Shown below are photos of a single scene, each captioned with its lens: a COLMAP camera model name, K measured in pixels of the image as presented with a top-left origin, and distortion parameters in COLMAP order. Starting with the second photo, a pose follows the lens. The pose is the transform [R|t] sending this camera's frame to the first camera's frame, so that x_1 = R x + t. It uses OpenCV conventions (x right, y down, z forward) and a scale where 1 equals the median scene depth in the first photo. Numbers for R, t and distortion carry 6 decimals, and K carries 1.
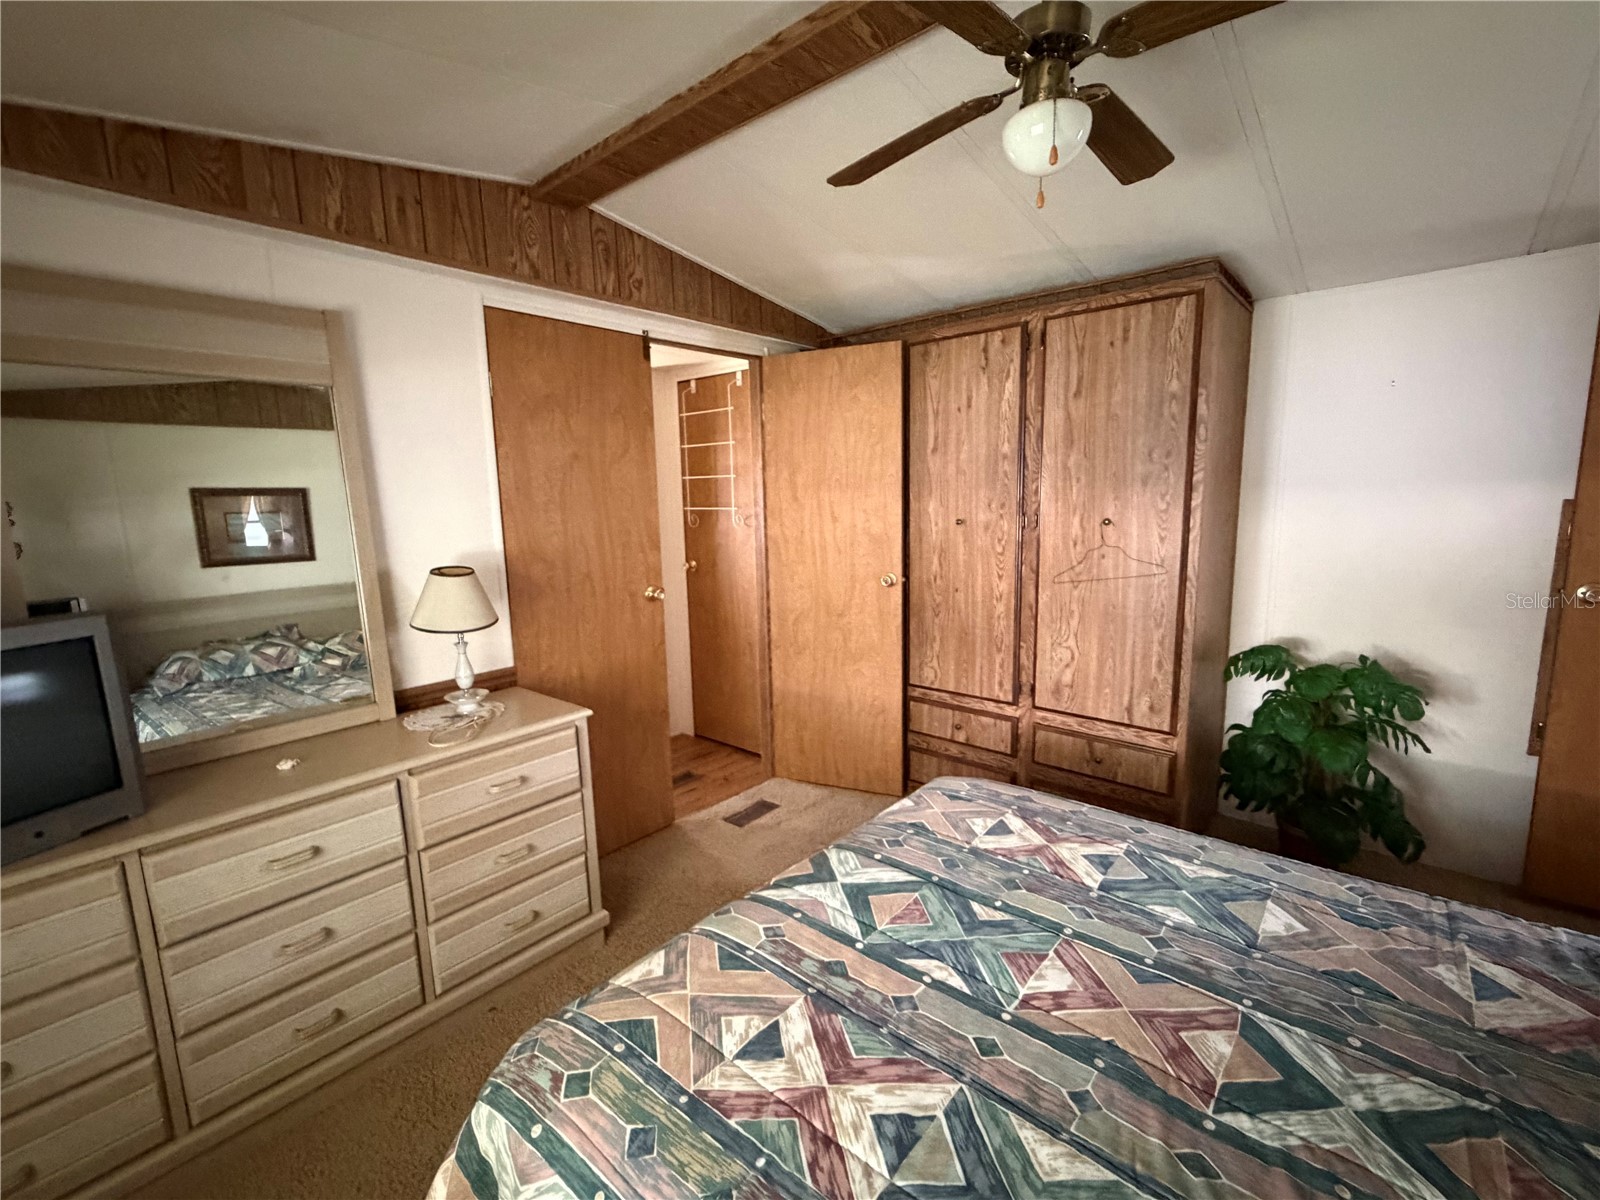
lens RADIAL K [[696.5, 0, 800.6], [0, 696.5, 600.4], [0, 0, 1]] dist [-0.001144, -0.000262]
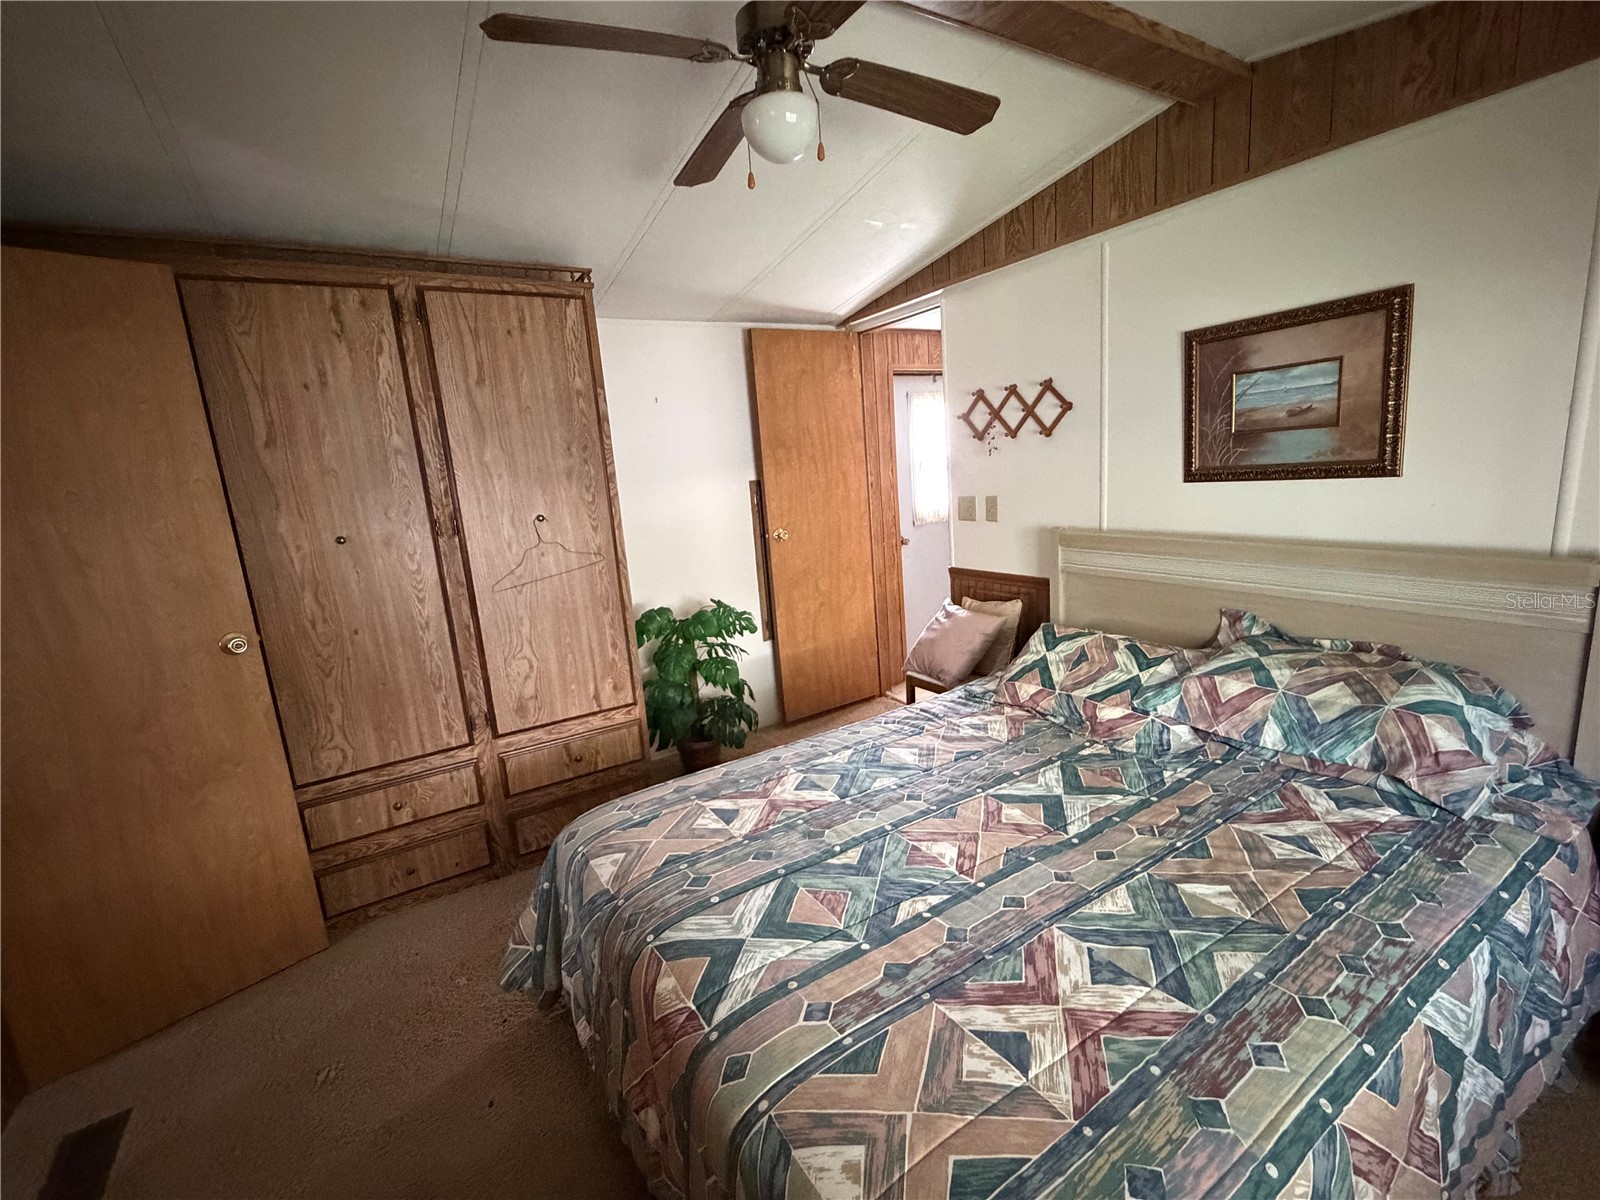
lens RADIAL K [[696.5, 0, 795.1], [0, 696.5, 600.6], [0, 0, 1]] dist [-0.001144, -0.000262]
pose [[0.299164, -0.181786, 0.936725, -0.558079], [0.213082, 0.969623, 0.120118, -0.062285], [-0.930106, 0.163664, 0.328812, 0.543727]]
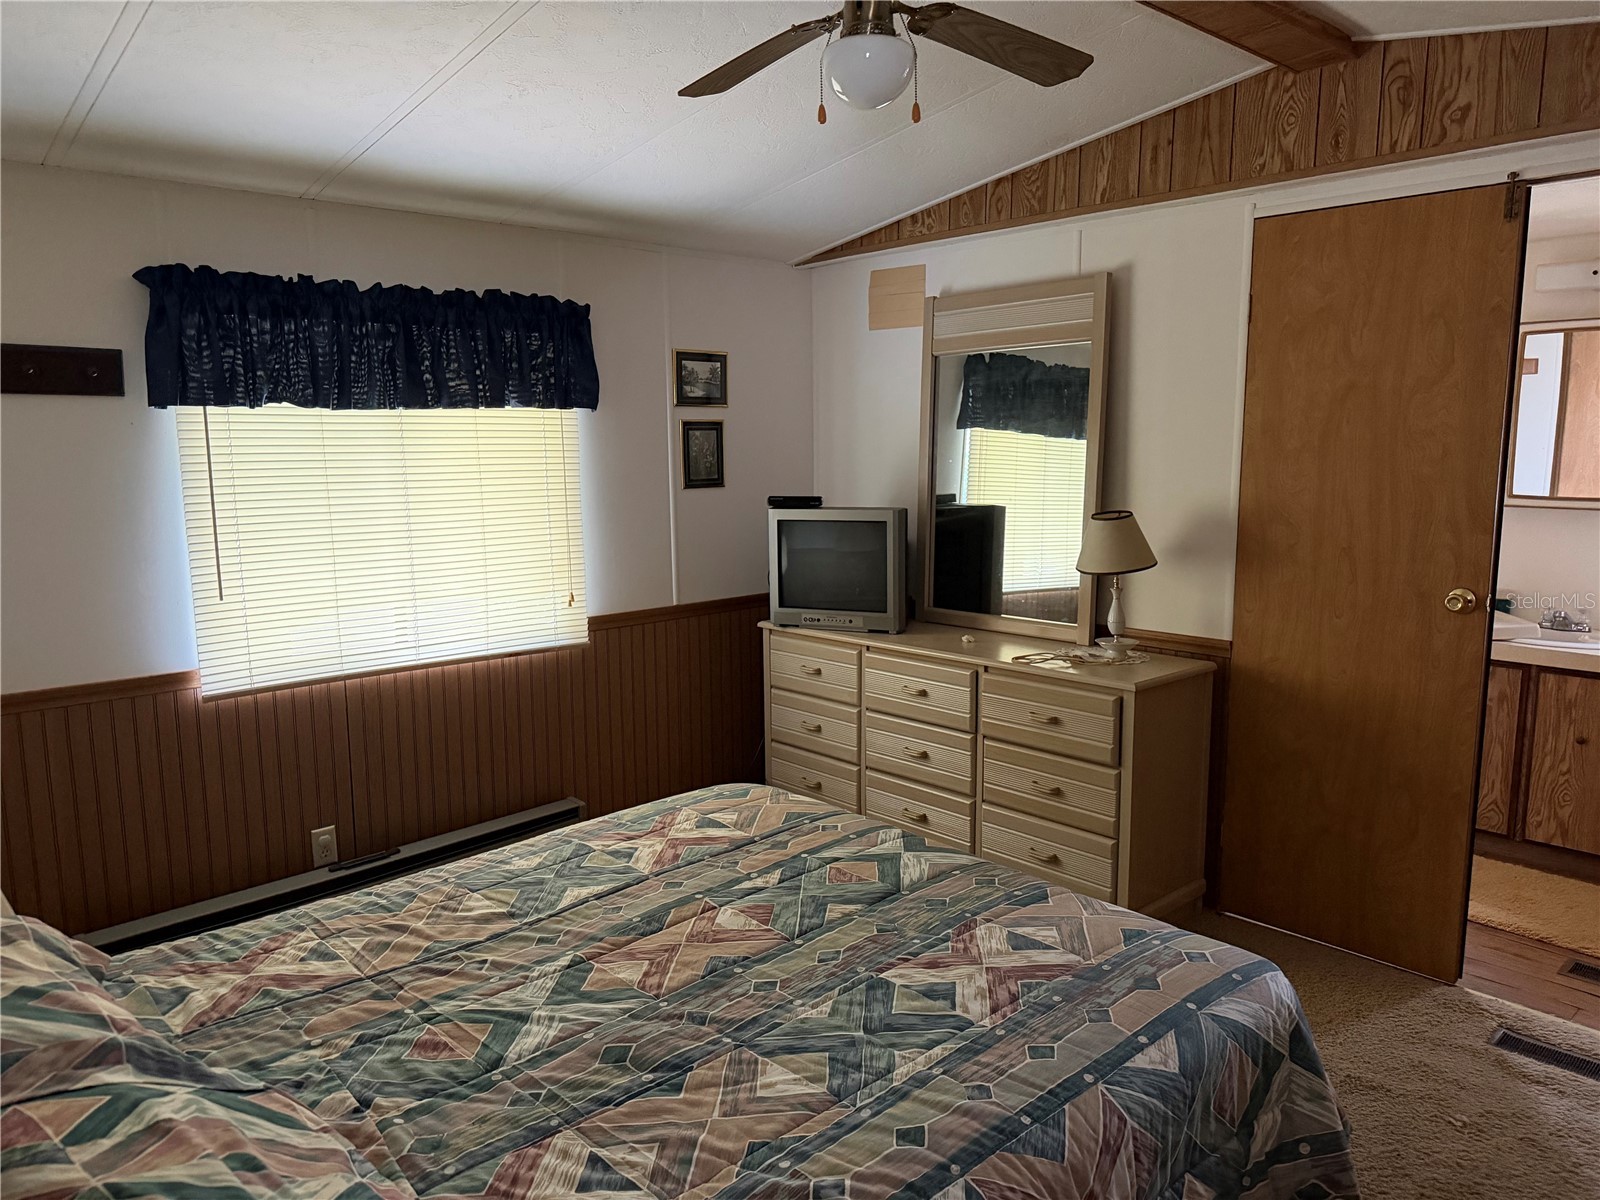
lens RADIAL K [[1128.1, 0, 805.7], [0, 1128.1, 596.8], [0, 0, 1]] dist [0.074178, -0.041279]
pose [[-0.100743, 0.168499, -0.980540, 1.394028], [-0.145476, 0.972467, 0.182059, -0.189903], [0.984219, 0.160986, -0.073456, 0.820816]]
